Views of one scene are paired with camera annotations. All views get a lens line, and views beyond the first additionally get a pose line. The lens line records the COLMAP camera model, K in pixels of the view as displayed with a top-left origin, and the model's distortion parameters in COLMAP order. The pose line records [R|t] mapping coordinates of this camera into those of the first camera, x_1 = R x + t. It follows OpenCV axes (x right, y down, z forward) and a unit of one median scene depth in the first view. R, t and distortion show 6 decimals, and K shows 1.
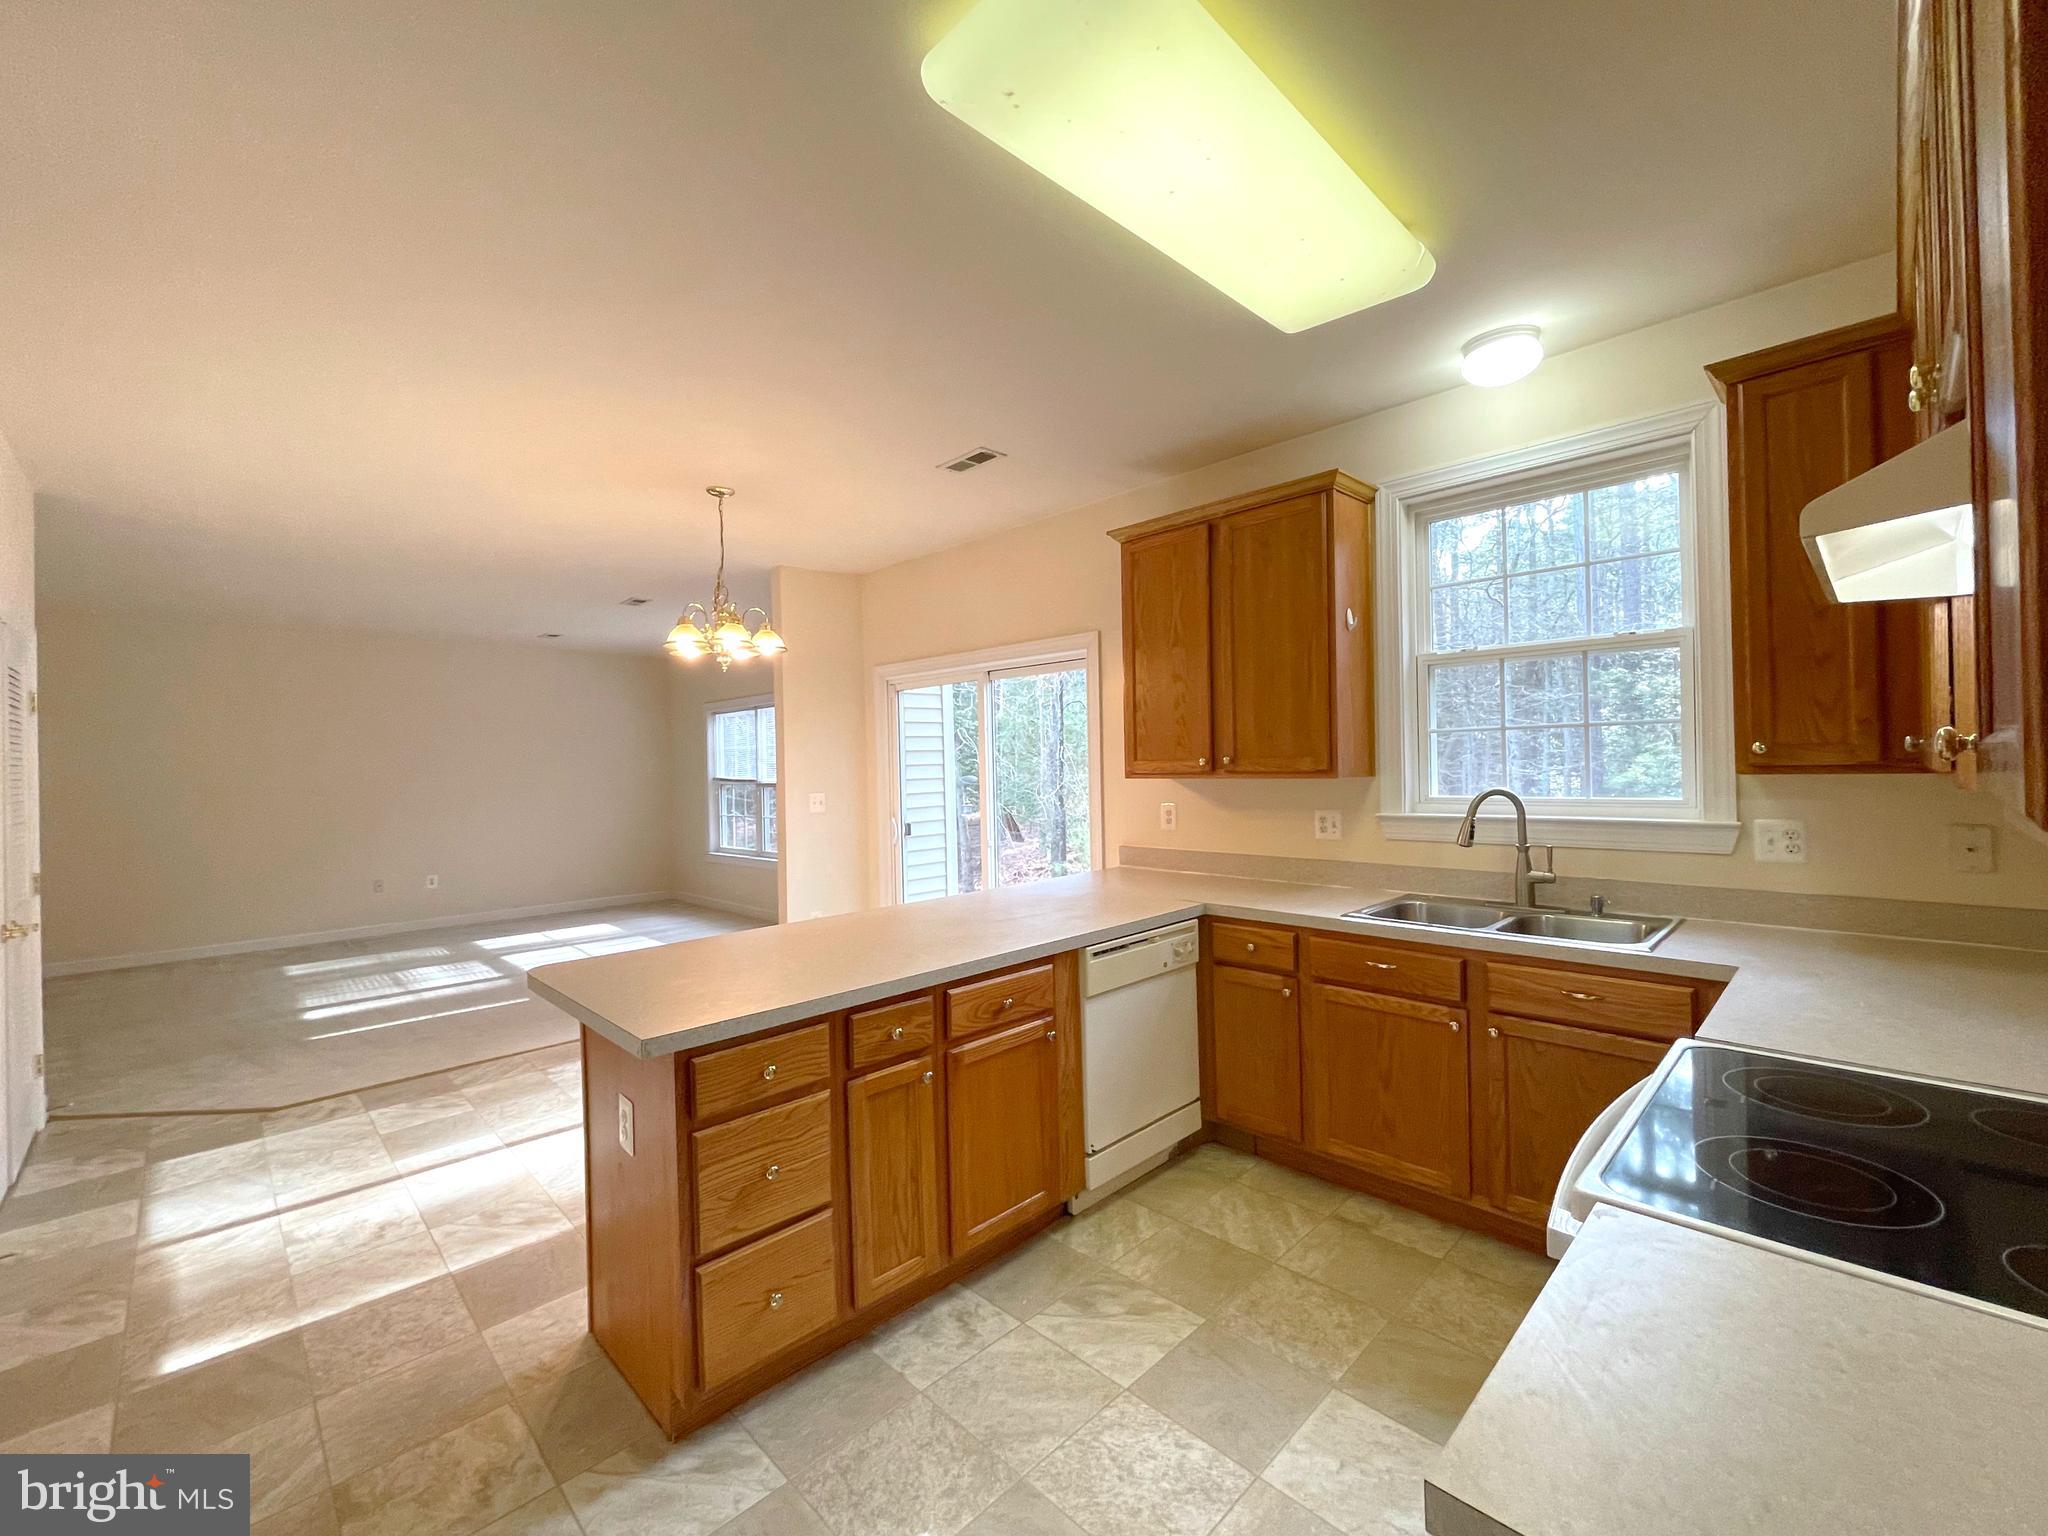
lens RADIAL K [[845.4, 0, 1020.2], [0, 845.4, 763.6], [0, 0, 1]] dist [-0.002225, 0.000581]
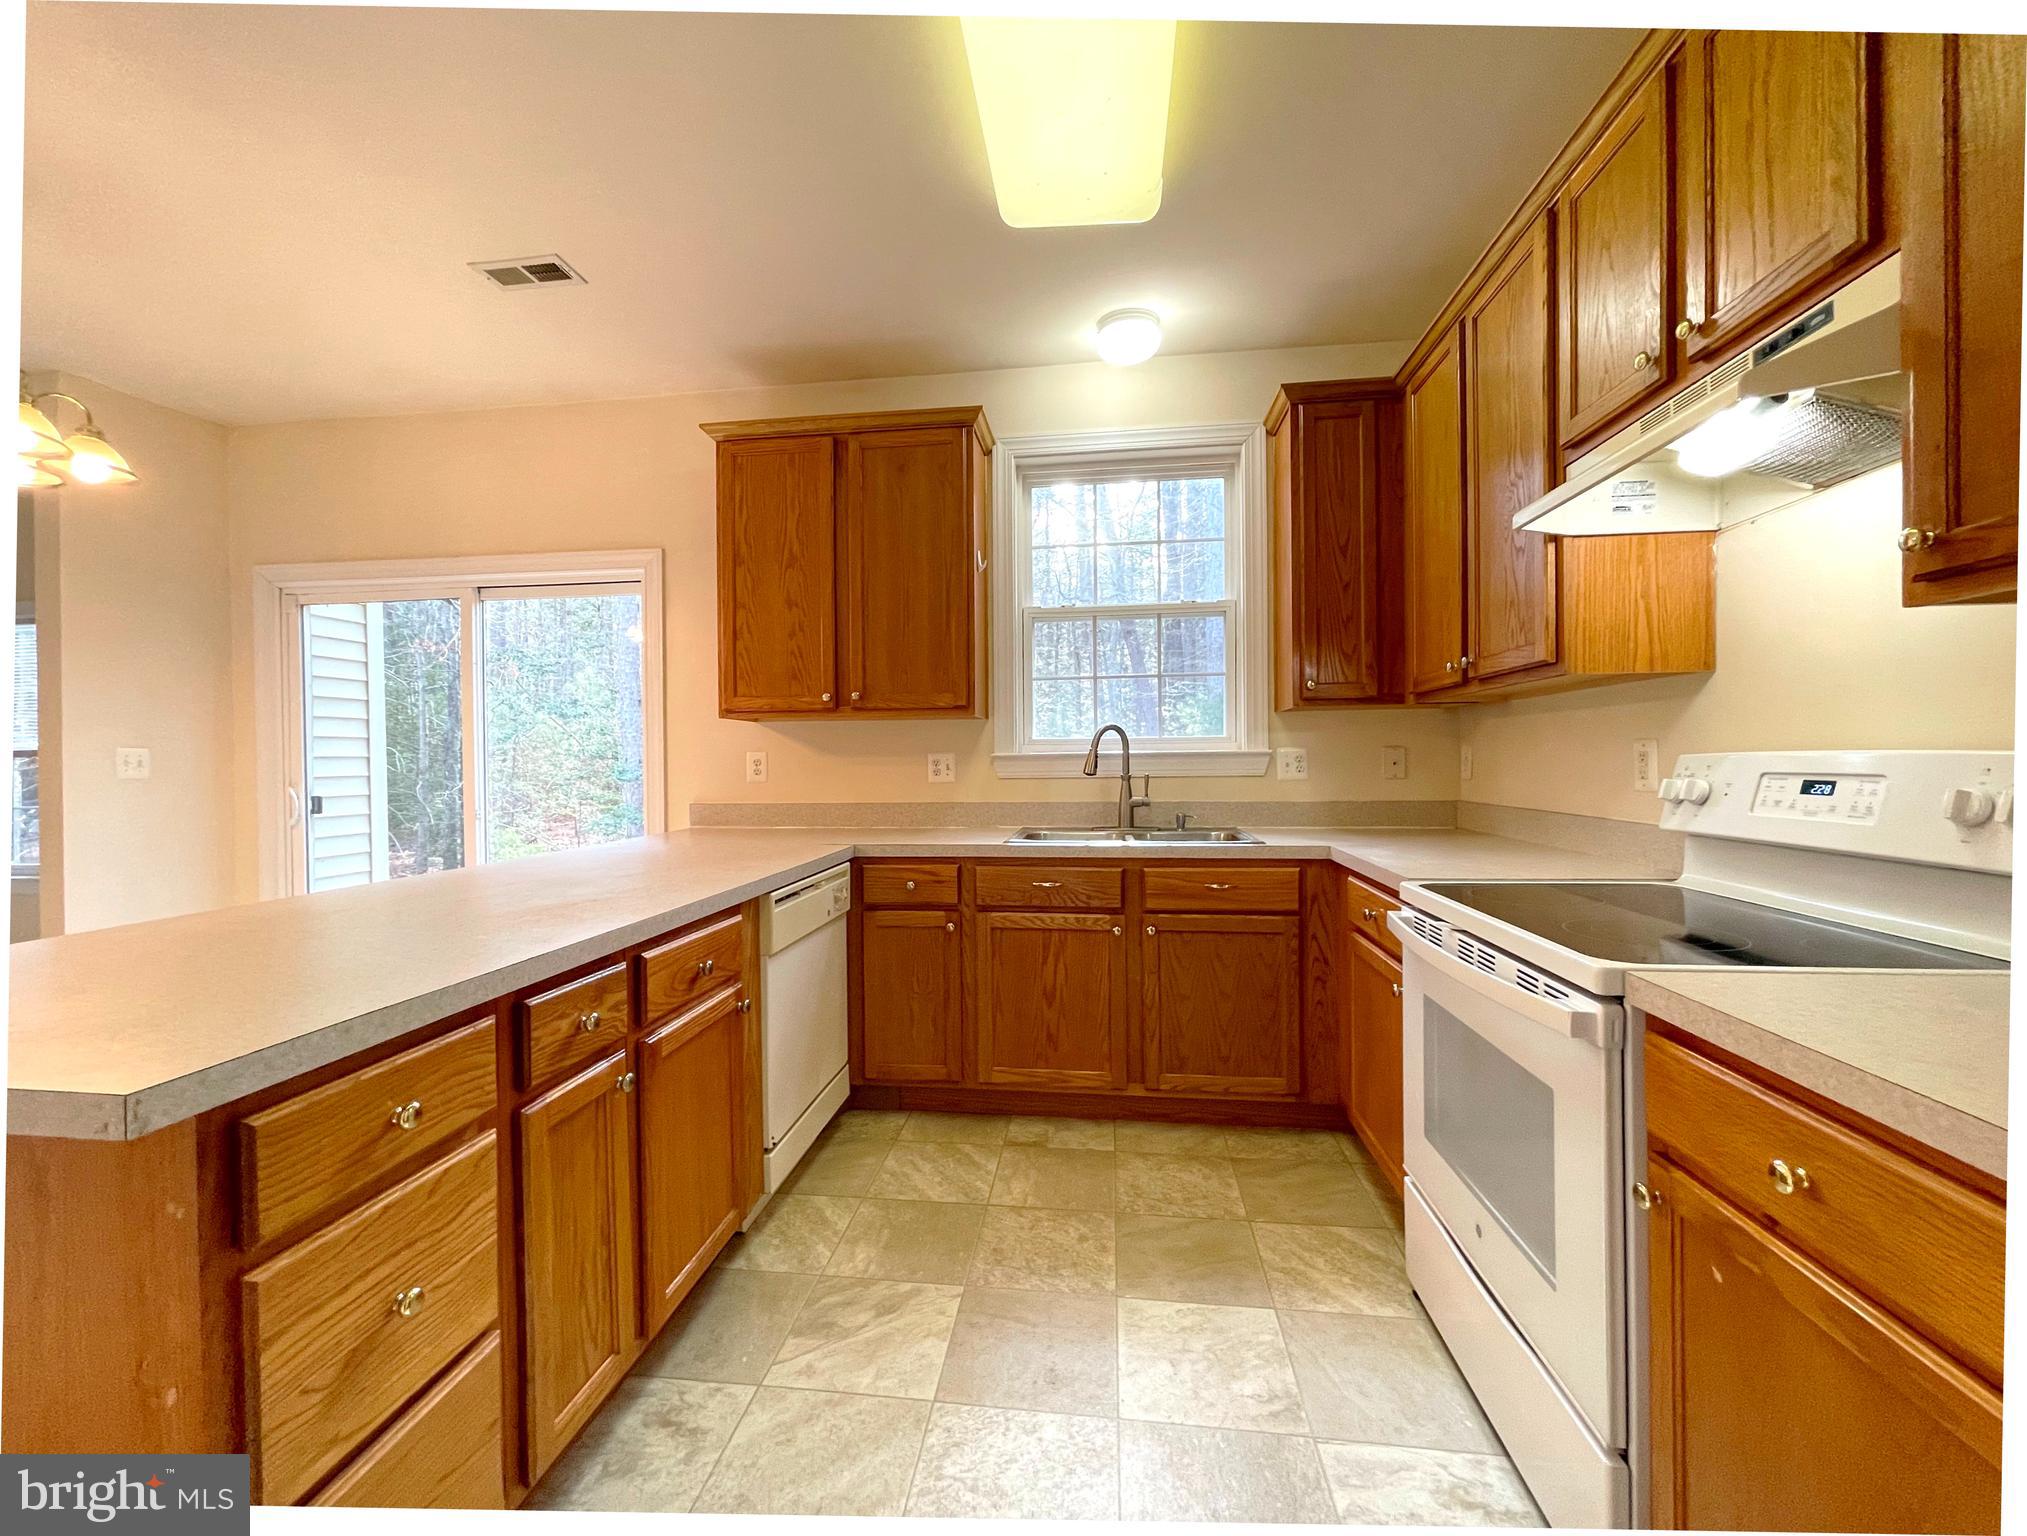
lens RADIAL K [[811.1, 0, 1000.8], [0, 811.1, 769.5], [0, 0, 1]] dist [-0.001212, 0.000713]
pose [[0.783512, 0.011957, 0.621262, -0.224205], [-0.009807, 0.999928, -0.006877, 0.100767], [-0.621300, -0.000705, 0.783573, 0.251546]]
